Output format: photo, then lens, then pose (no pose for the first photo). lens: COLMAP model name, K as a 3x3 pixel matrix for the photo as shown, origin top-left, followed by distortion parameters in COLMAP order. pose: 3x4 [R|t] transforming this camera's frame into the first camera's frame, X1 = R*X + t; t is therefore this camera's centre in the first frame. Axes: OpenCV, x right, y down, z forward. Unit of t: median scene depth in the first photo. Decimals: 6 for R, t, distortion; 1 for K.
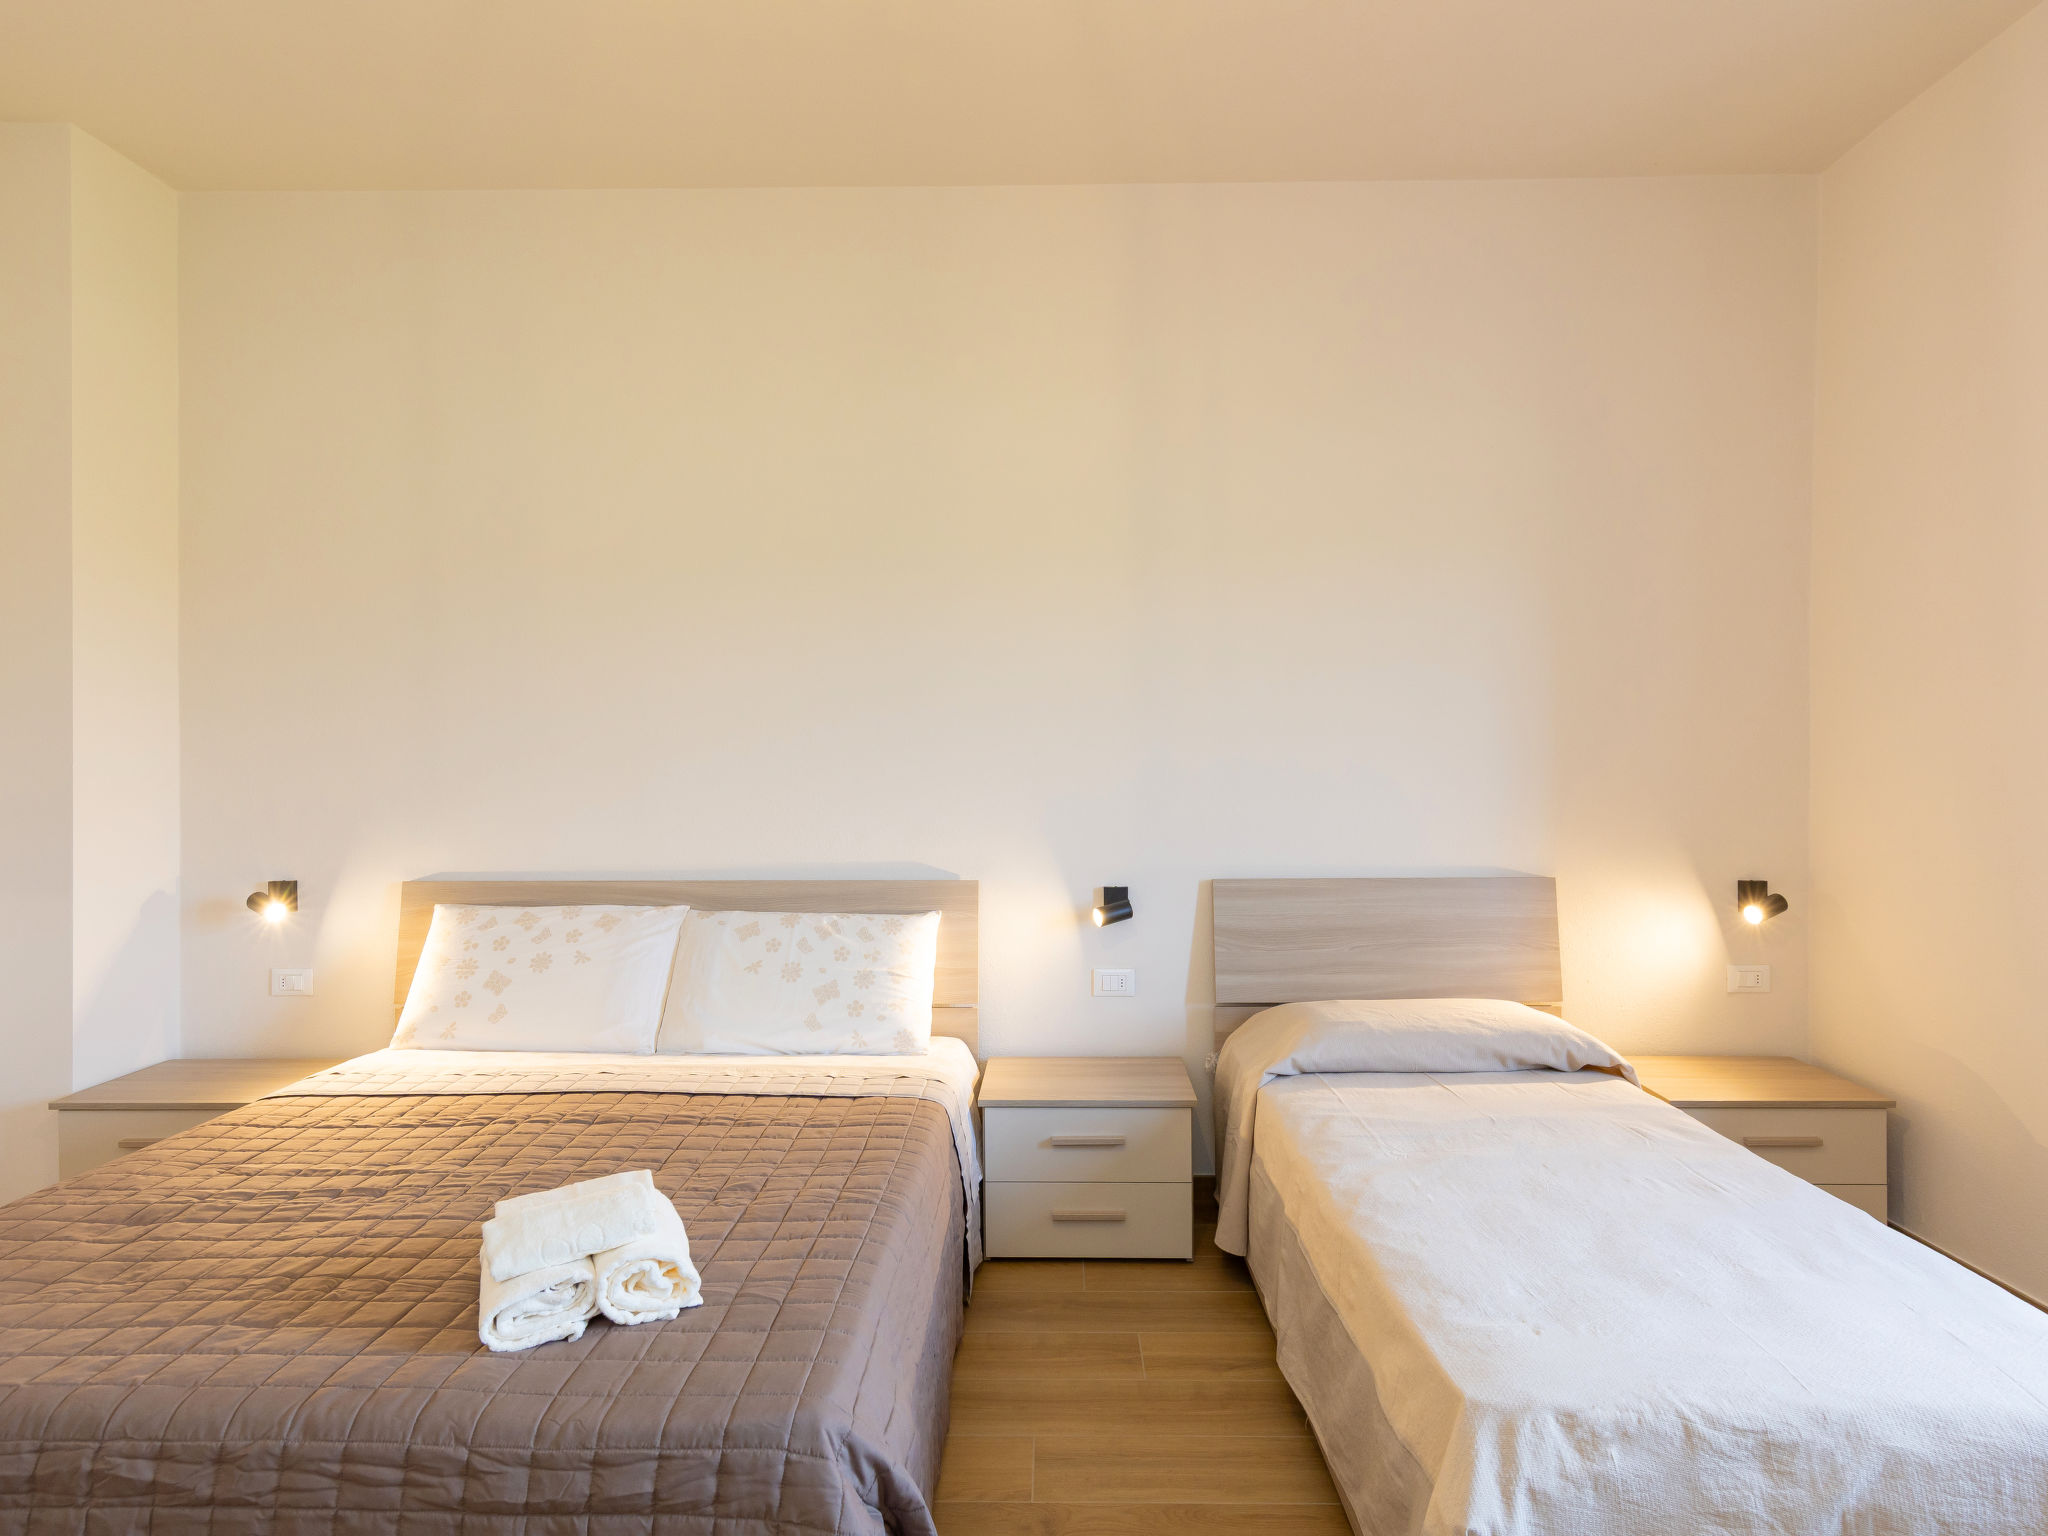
lens RADIAL K [[1176.0, 0, 1032.3], [0, 1176.0, 754.4], [0, 0, 1]] dist [0.006434, -0.000356]
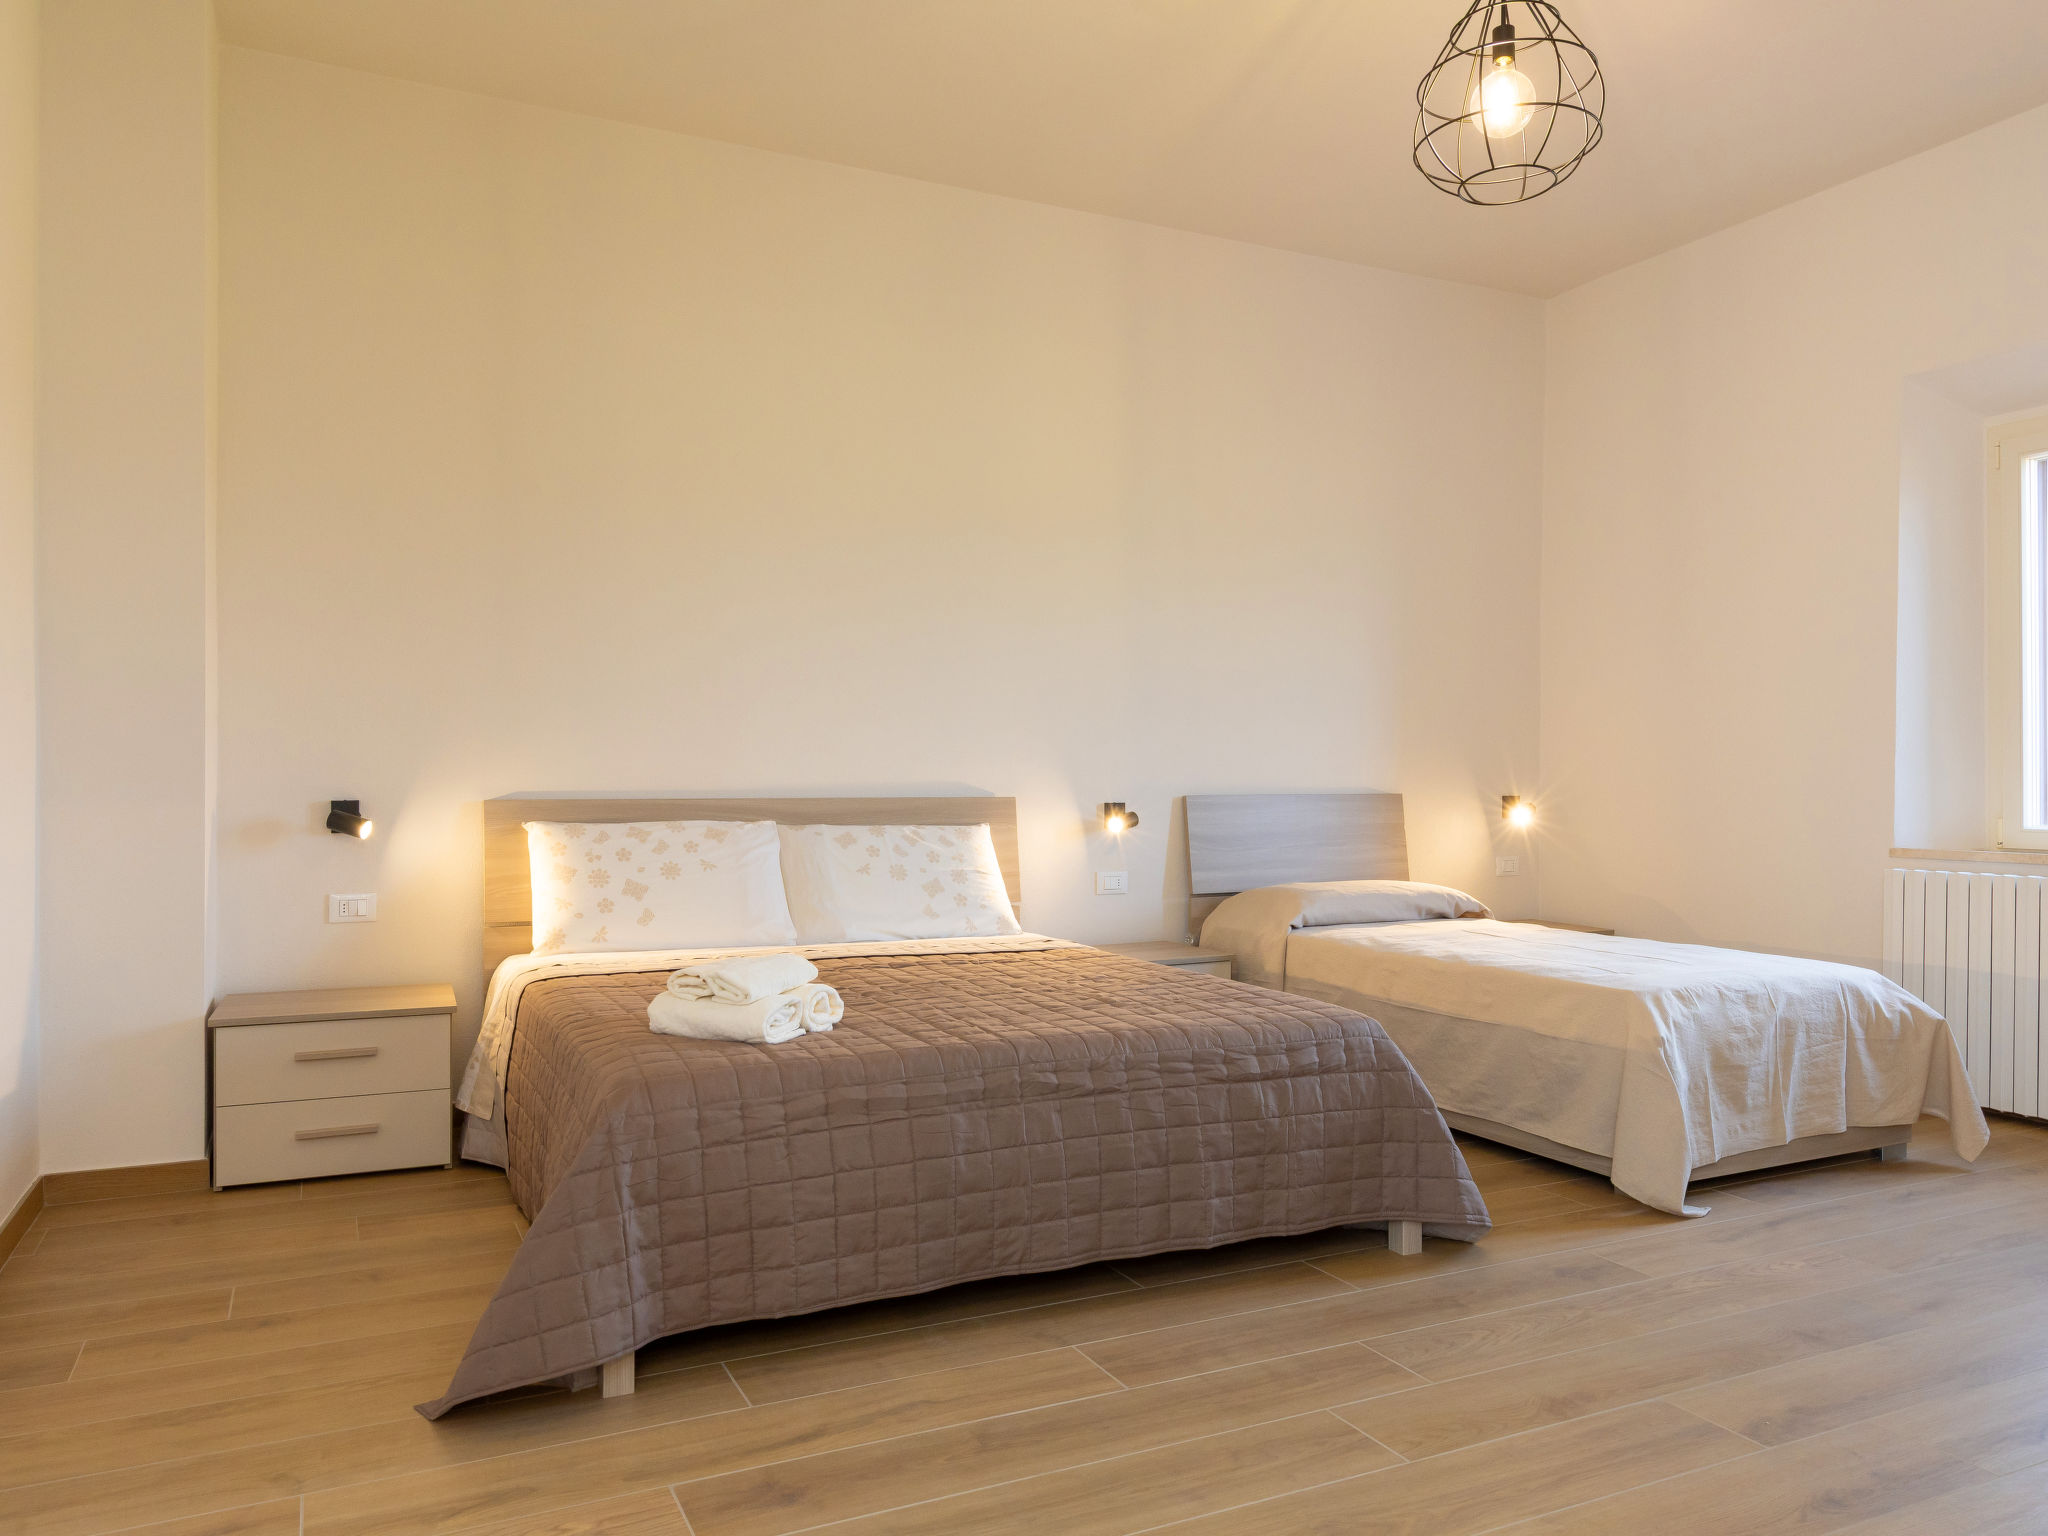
lens RADIAL K [[1416.1, 0, 1072.6], [0, 1416.1, 771.6], [0, 0, 1]] dist [0.007974, 0.003483]
pose [[0.891372, 0.004323, 0.453253, -0.681171], [-0.006866, 0.999969, 0.003964, 0.081805], [-0.453221, -0.006646, 0.891373, -0.296687]]
